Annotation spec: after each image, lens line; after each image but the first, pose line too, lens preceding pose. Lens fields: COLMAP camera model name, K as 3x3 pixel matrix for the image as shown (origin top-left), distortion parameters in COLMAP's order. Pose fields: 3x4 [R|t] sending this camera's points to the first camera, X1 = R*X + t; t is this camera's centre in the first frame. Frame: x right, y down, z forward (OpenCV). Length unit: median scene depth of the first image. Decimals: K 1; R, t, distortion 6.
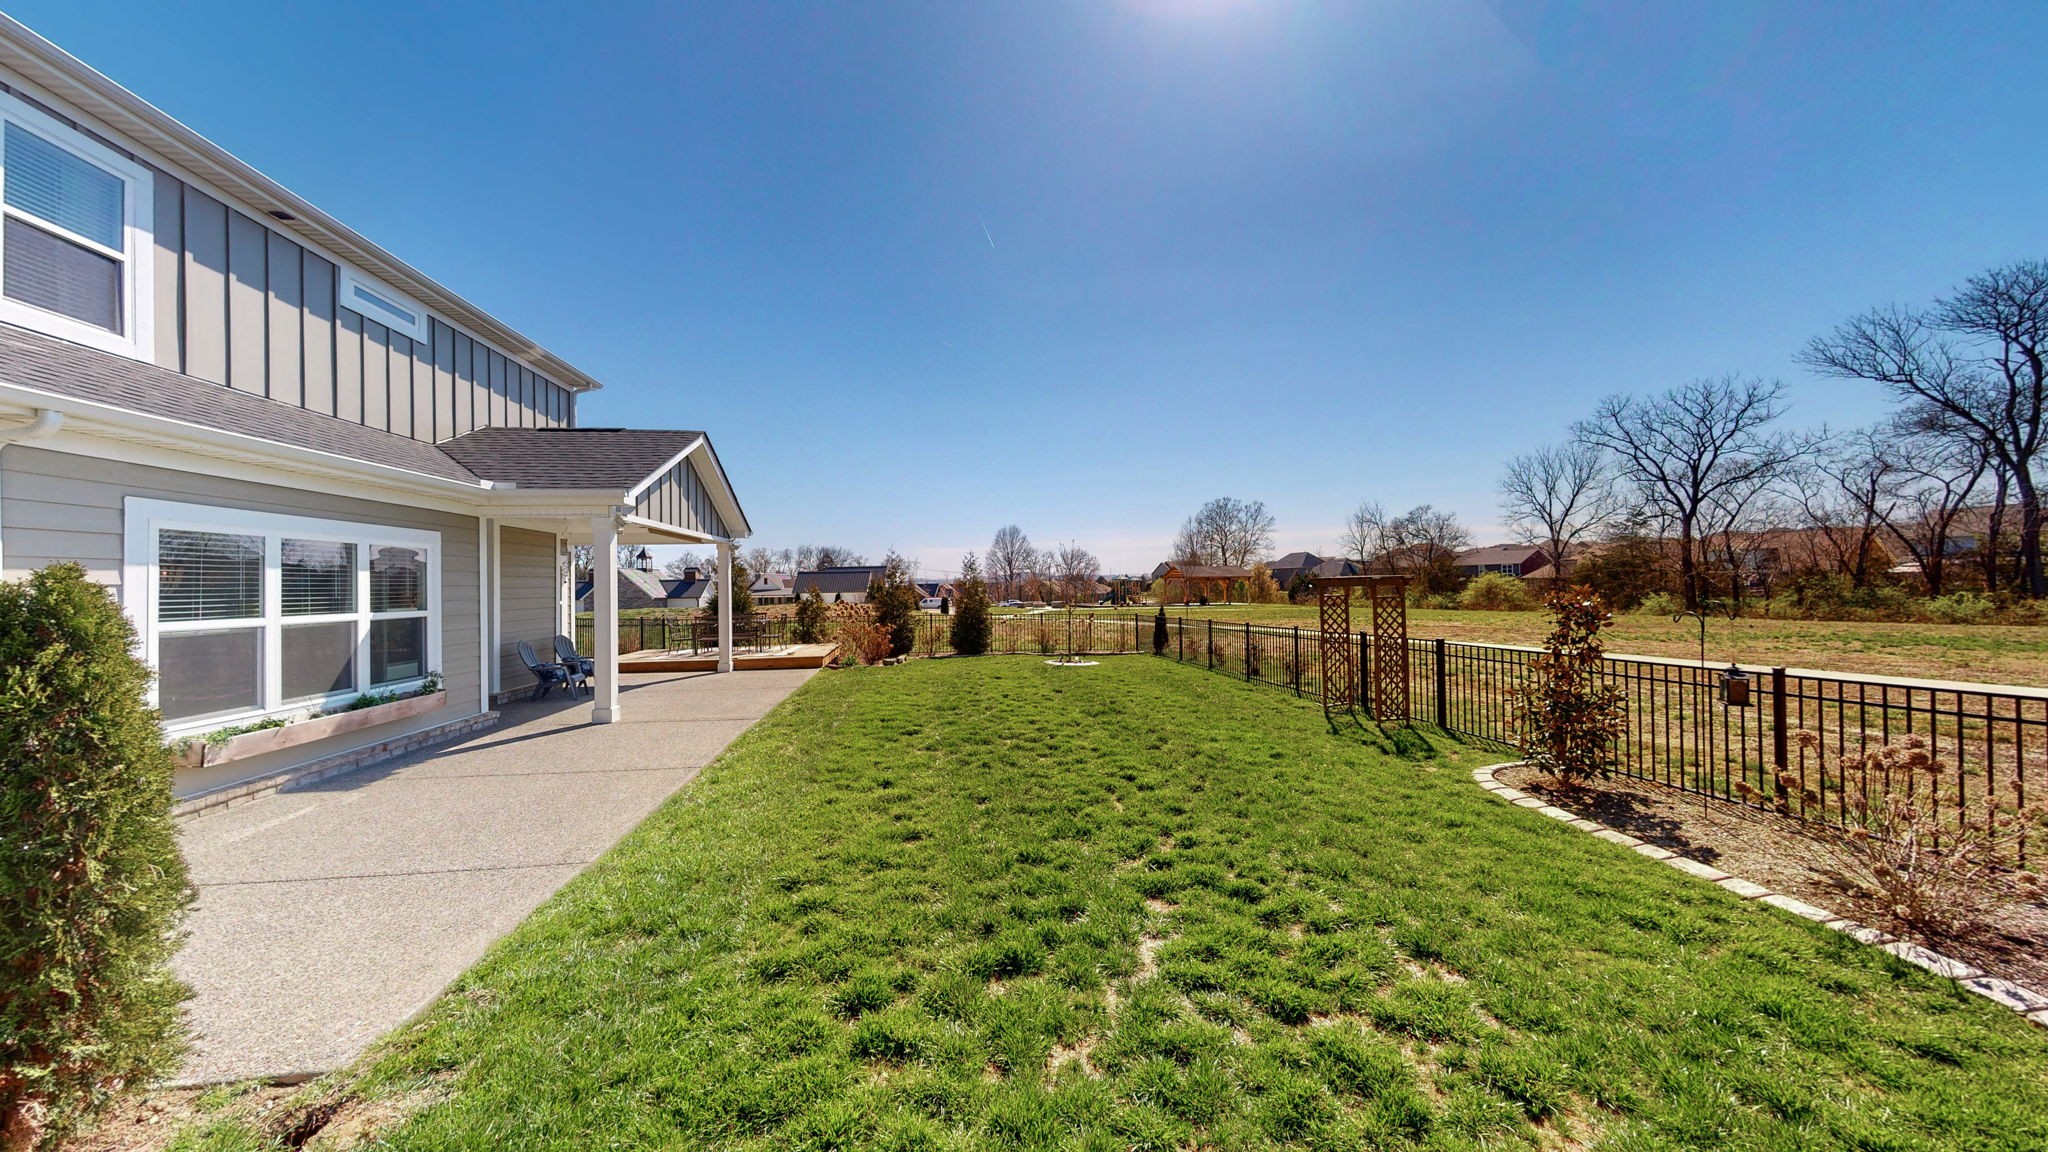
lens RADIAL K [[647.3, 0, 1024.0], [0, 647.3, 576.0], [0, 0, 1]] dist [-0.000188, -0.000054]
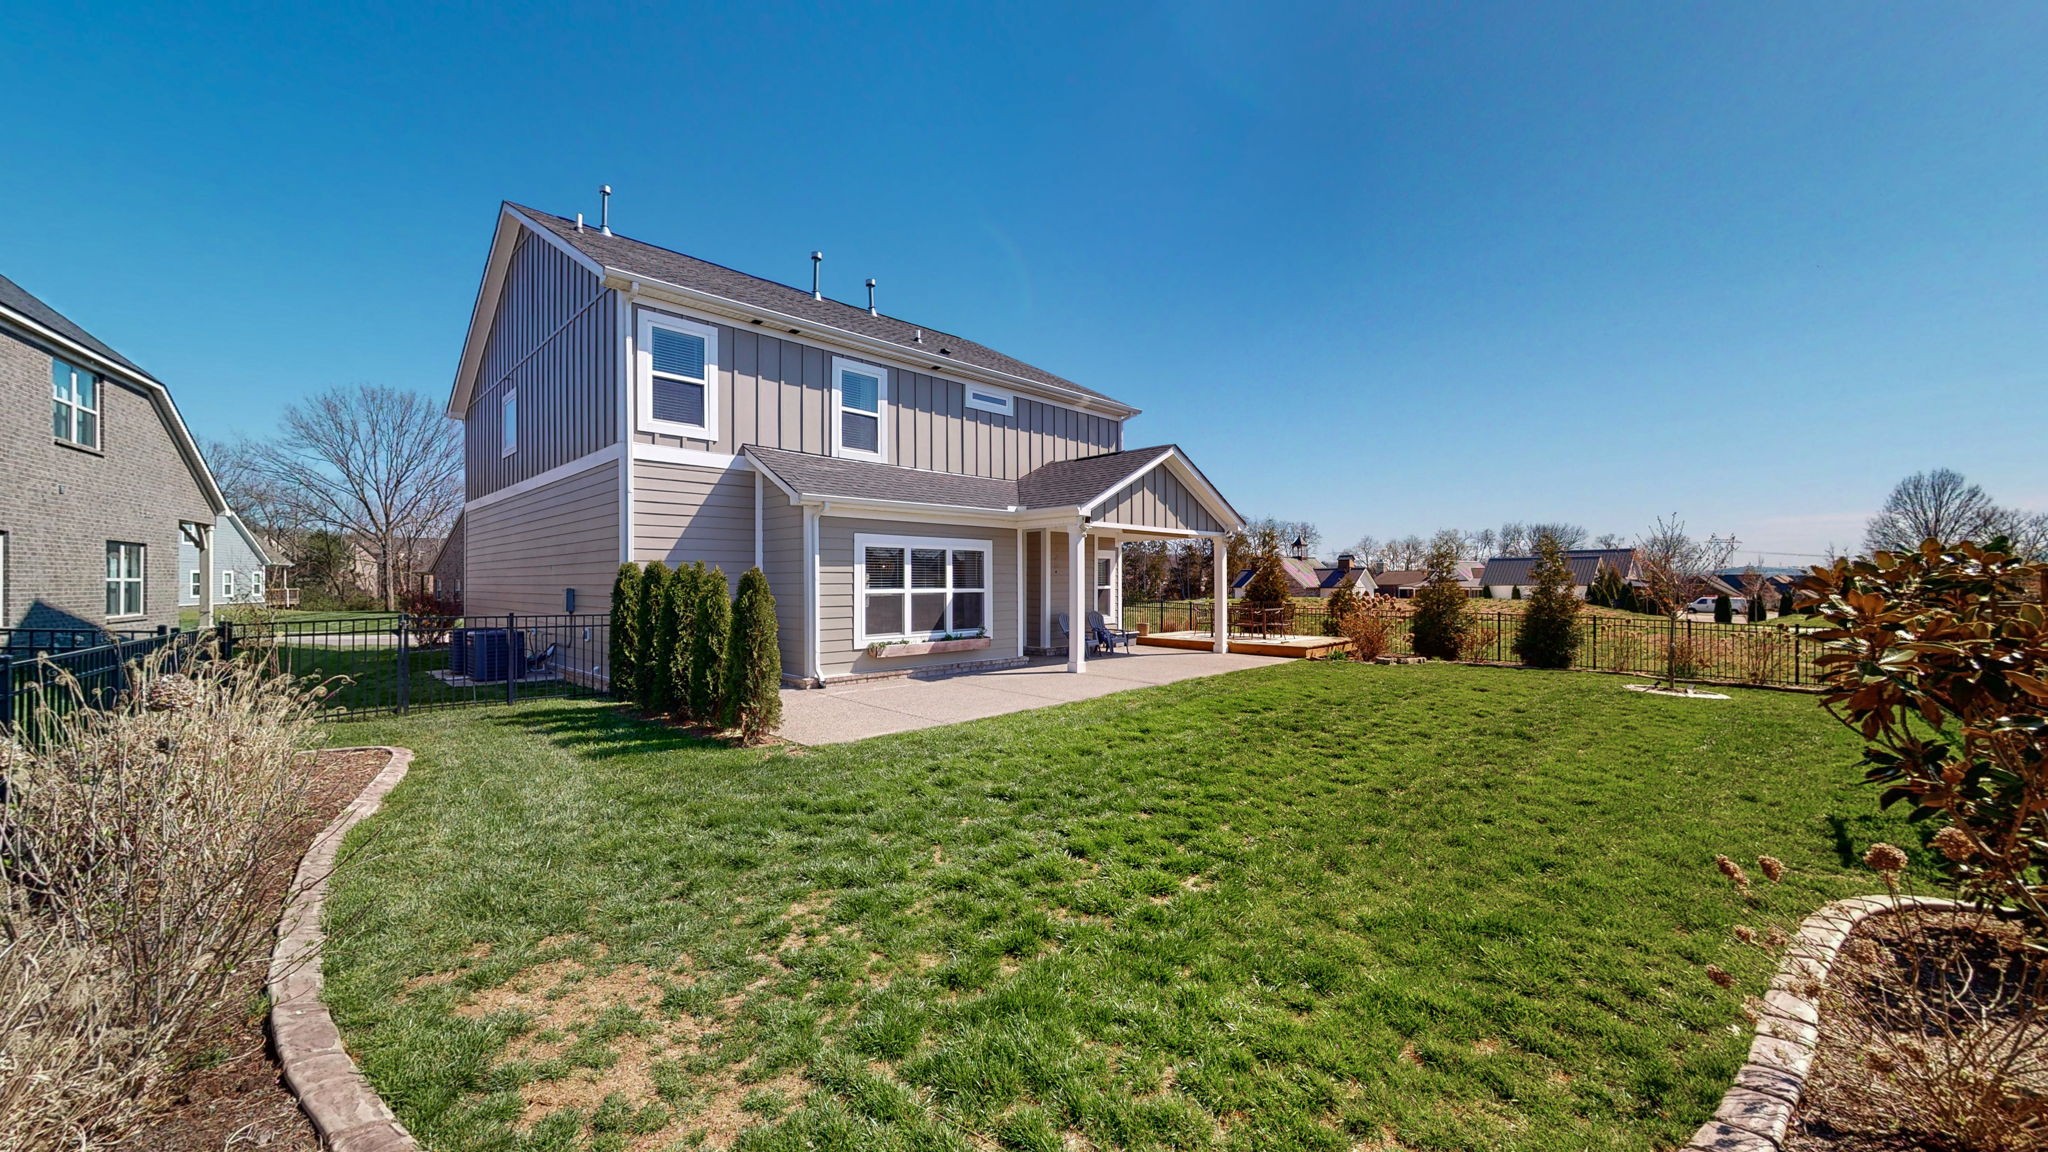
lens RADIAL K [[749.1, 0, 1026.3], [0, 749.1, 578.8], [0, 0, 1]] dist [0.000850, -0.000834]
pose [[0.597664, 0.011931, -0.801658, 0.609164], [0.004405, 0.999825, 0.018164, -0.005011], [0.801734, -0.014387, 0.597507, -0.050408]]
